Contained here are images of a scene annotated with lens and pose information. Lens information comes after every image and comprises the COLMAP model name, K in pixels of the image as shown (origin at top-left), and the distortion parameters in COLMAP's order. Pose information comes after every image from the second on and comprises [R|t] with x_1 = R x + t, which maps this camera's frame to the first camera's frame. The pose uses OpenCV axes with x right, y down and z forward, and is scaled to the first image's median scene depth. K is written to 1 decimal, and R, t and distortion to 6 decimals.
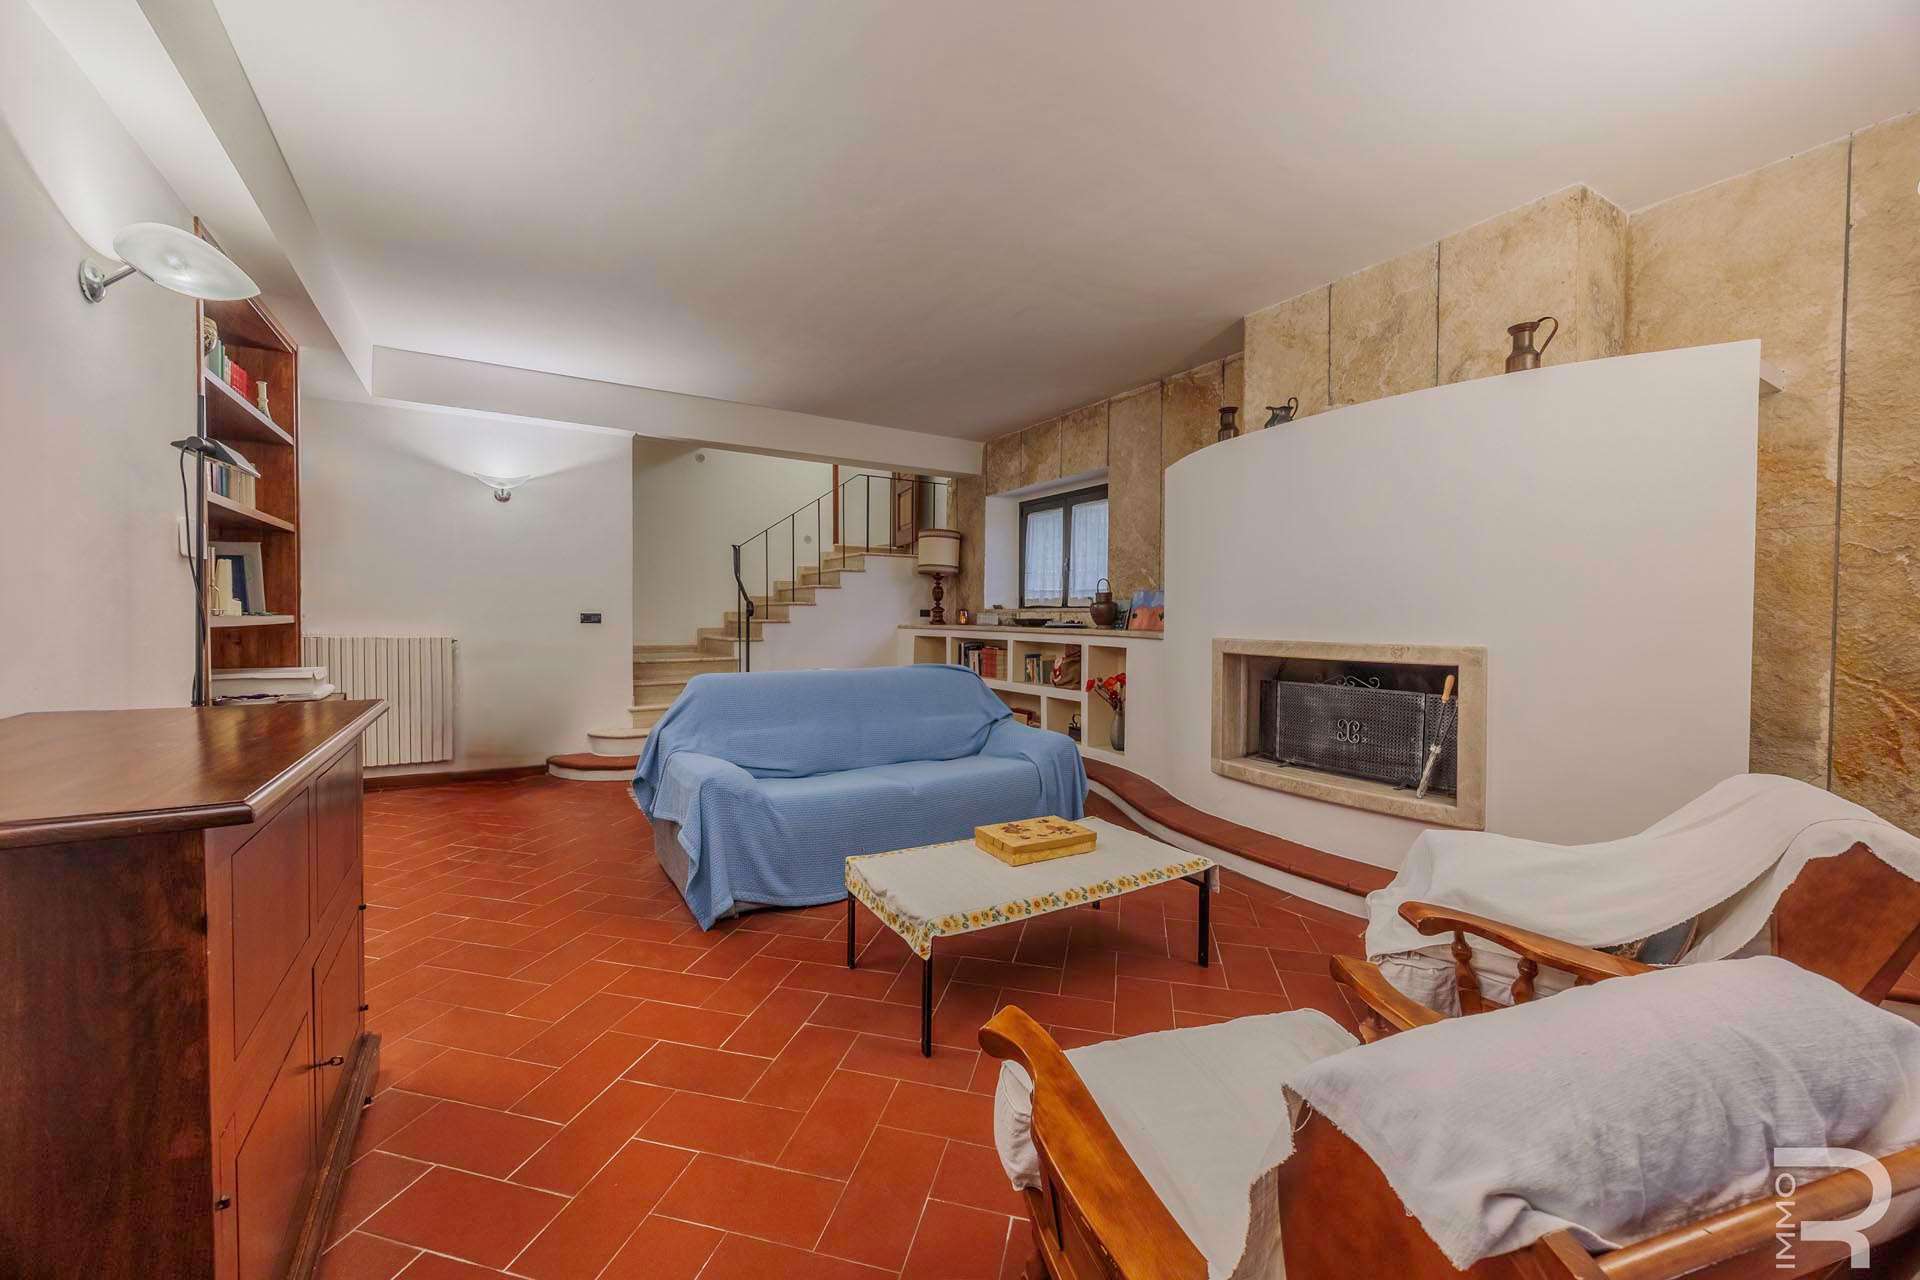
lens RADIAL K [[734.8, 0, 943.3], [0, 734.8, 630.8], [0, 0, 1]] dist [-0.003999, 0.000010]
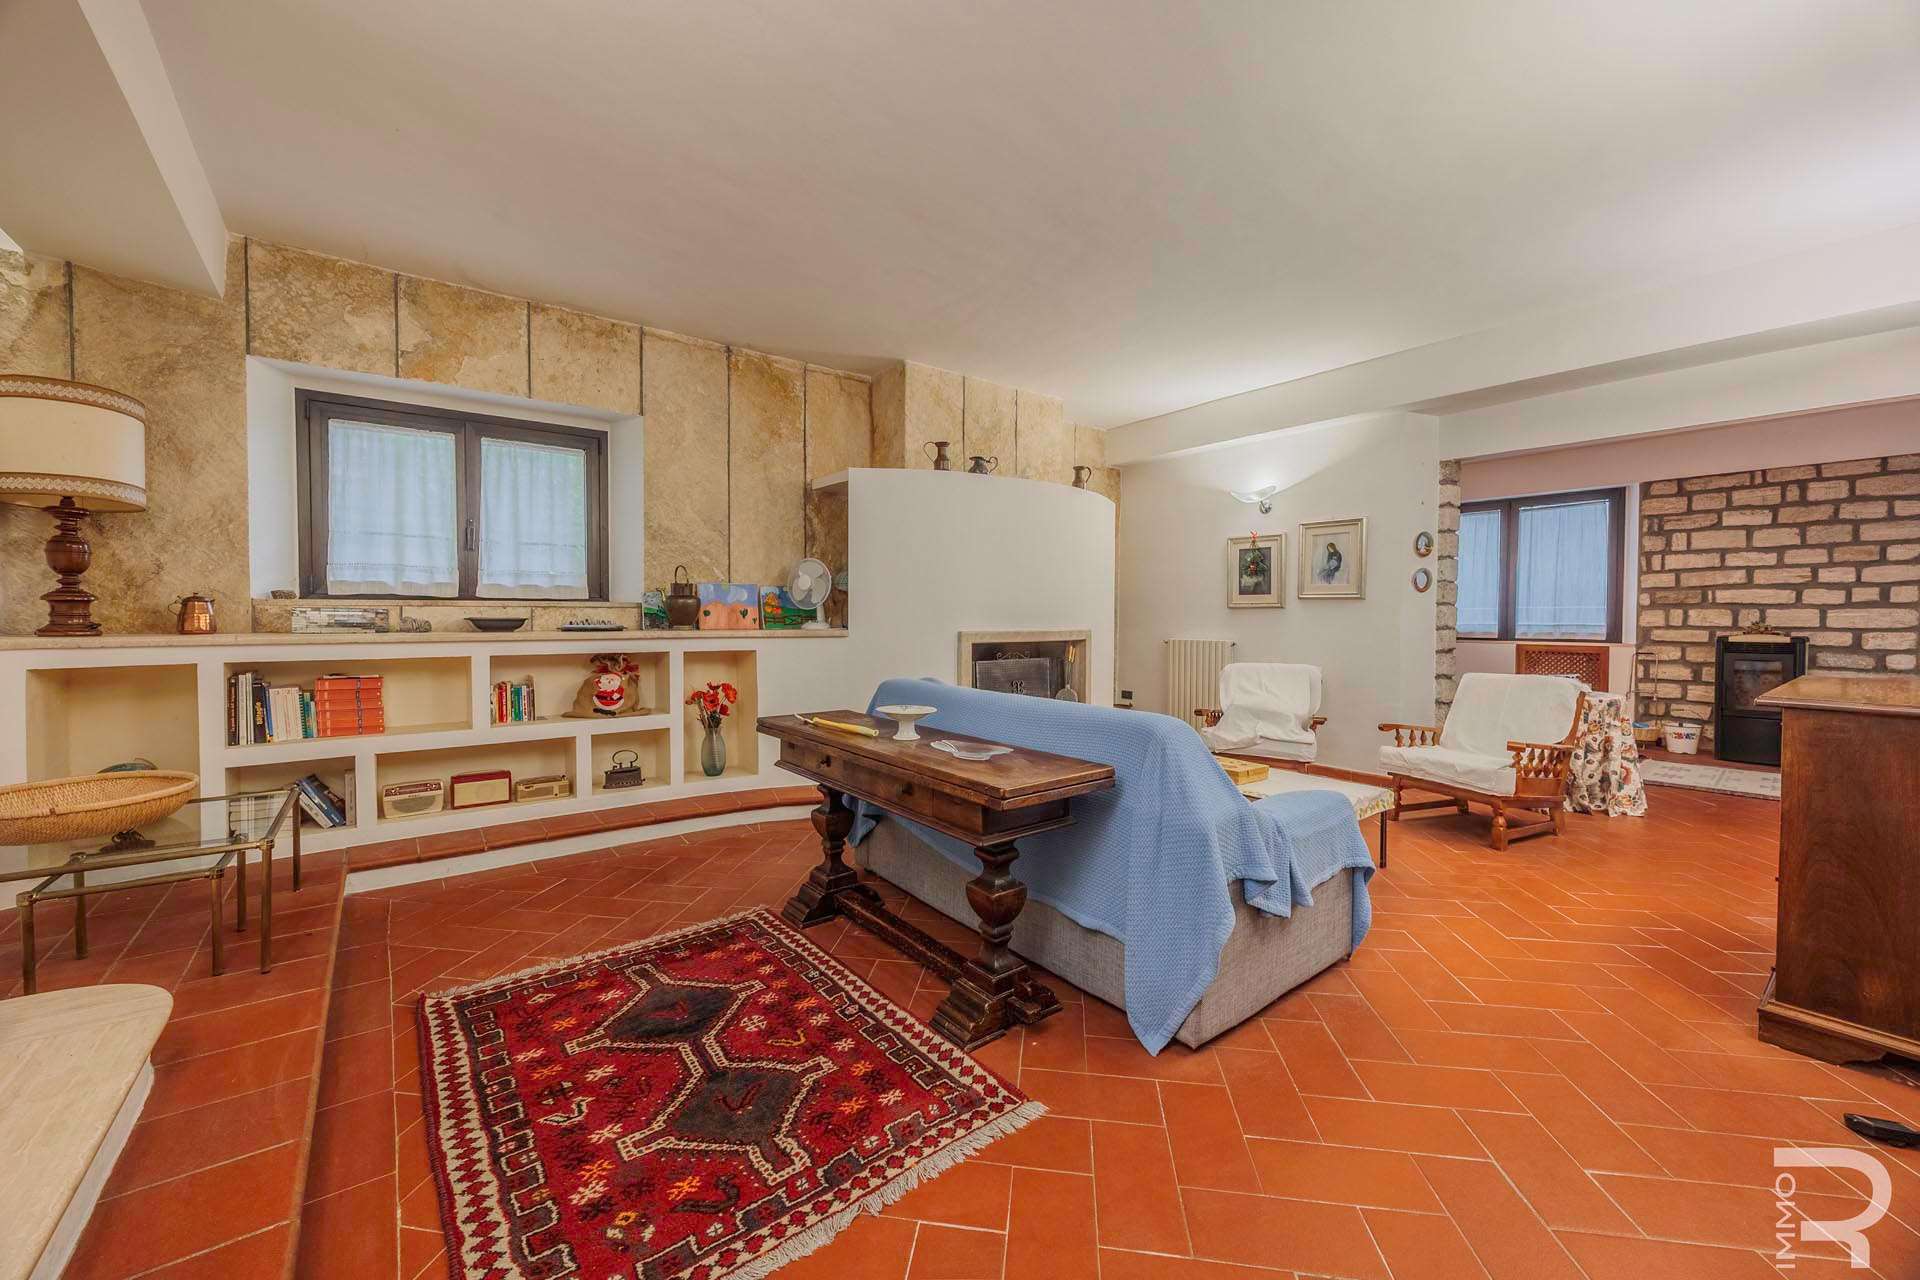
lens RADIAL K [[734.8, 0, 943.3], [0, 734.8, 630.8], [0, 0, 1]] dist [-0.003999, 0.000010]
pose [[-0.111618, -0.031083, 0.993265, -0.505270], [0.015943, 0.999326, 0.033064, -0.019349], [-0.993623, 0.019526, -0.111047, 0.691045]]
